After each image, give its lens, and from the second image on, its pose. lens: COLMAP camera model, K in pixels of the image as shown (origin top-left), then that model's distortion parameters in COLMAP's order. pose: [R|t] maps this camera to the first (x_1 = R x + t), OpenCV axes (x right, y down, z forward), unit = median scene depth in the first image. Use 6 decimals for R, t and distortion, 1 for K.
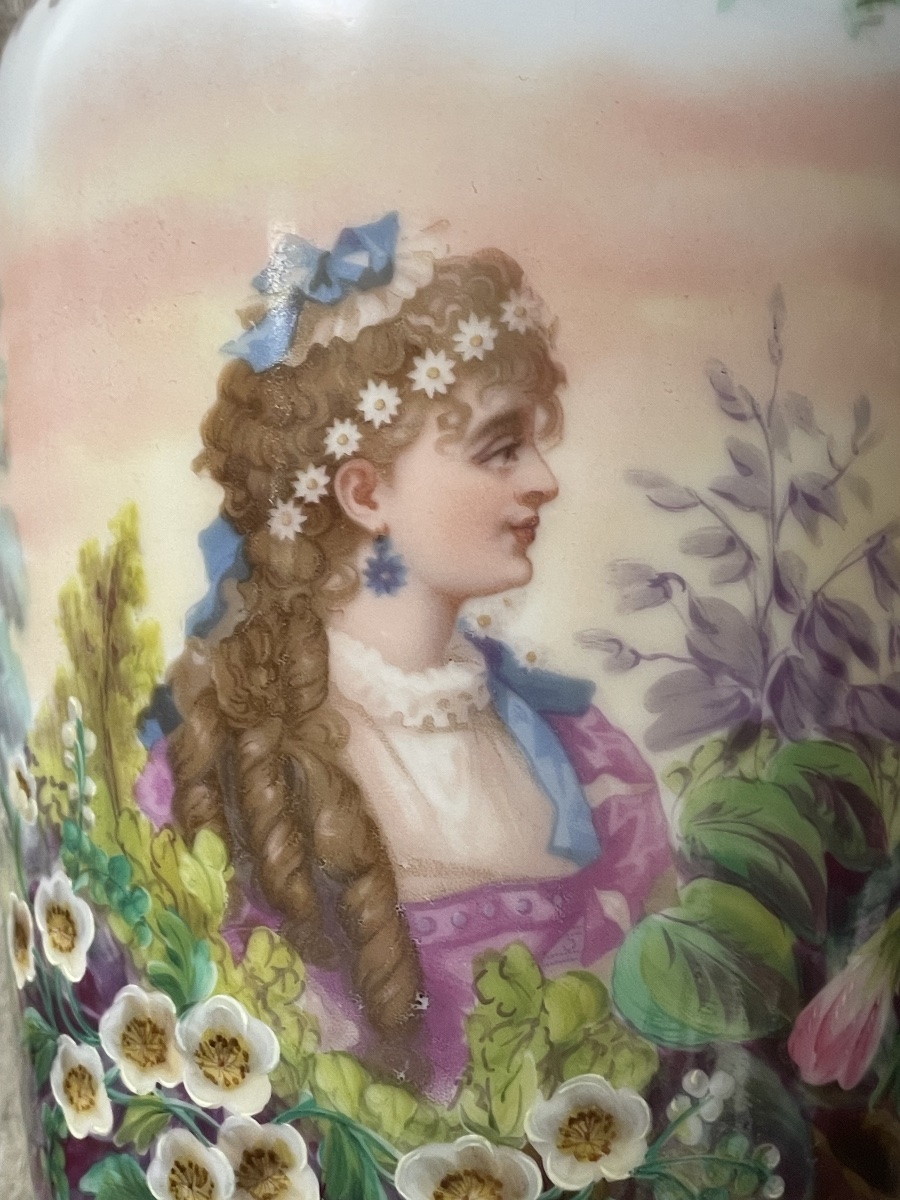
lens RADIAL K [[1848.4, 0, 471.4], [0, 1848.4, 563.4], [0, 0, 1]] dist [0.055744, 0.000000]
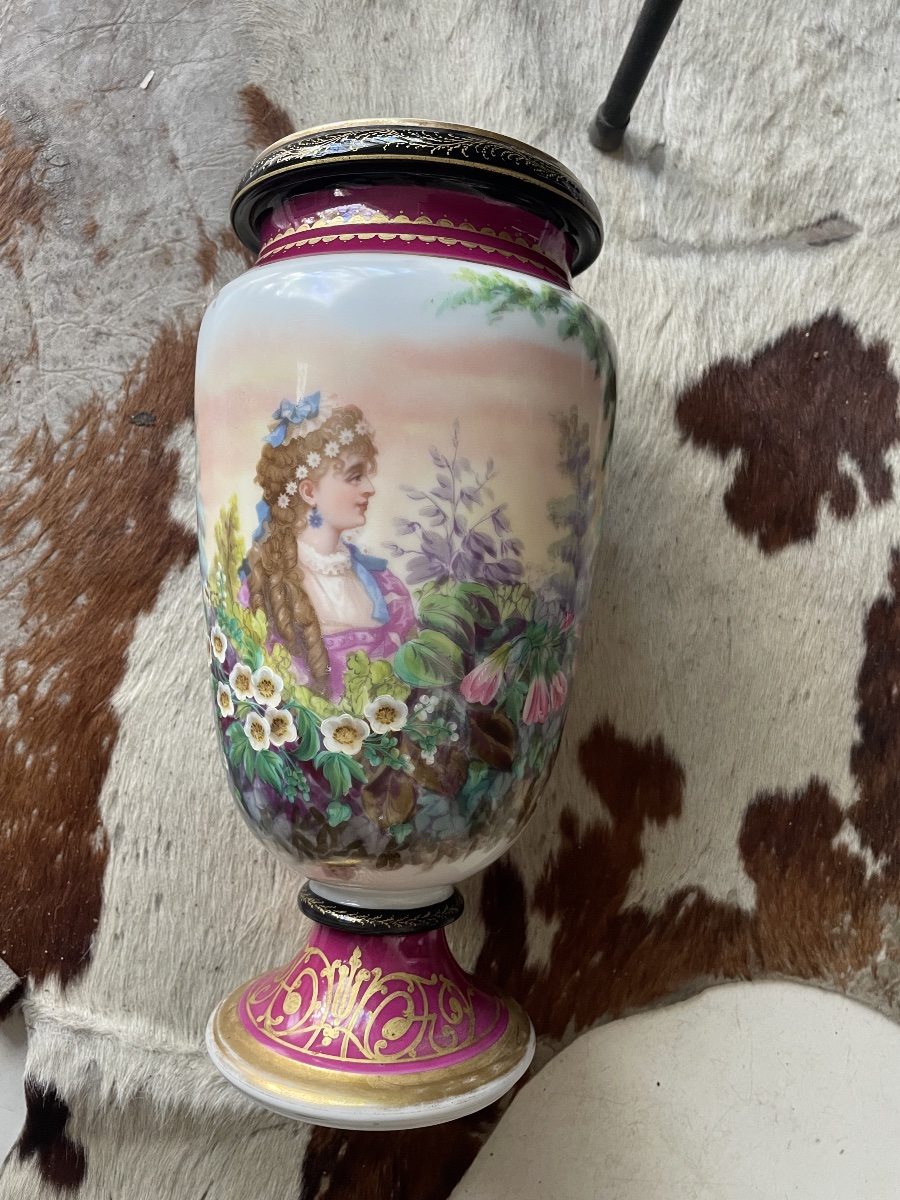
lens RADIAL K [[945.0, 0, 467.6], [0, 945.0, 604.8], [0, 0, 1]] dist [0.058340, -0.103230]
pose [[0.996293, 0.021265, -0.083358, 0.306325], [-0.012643, 0.994640, 0.102627, -0.017933], [0.085094, -0.101193, 0.991221, -0.433489]]
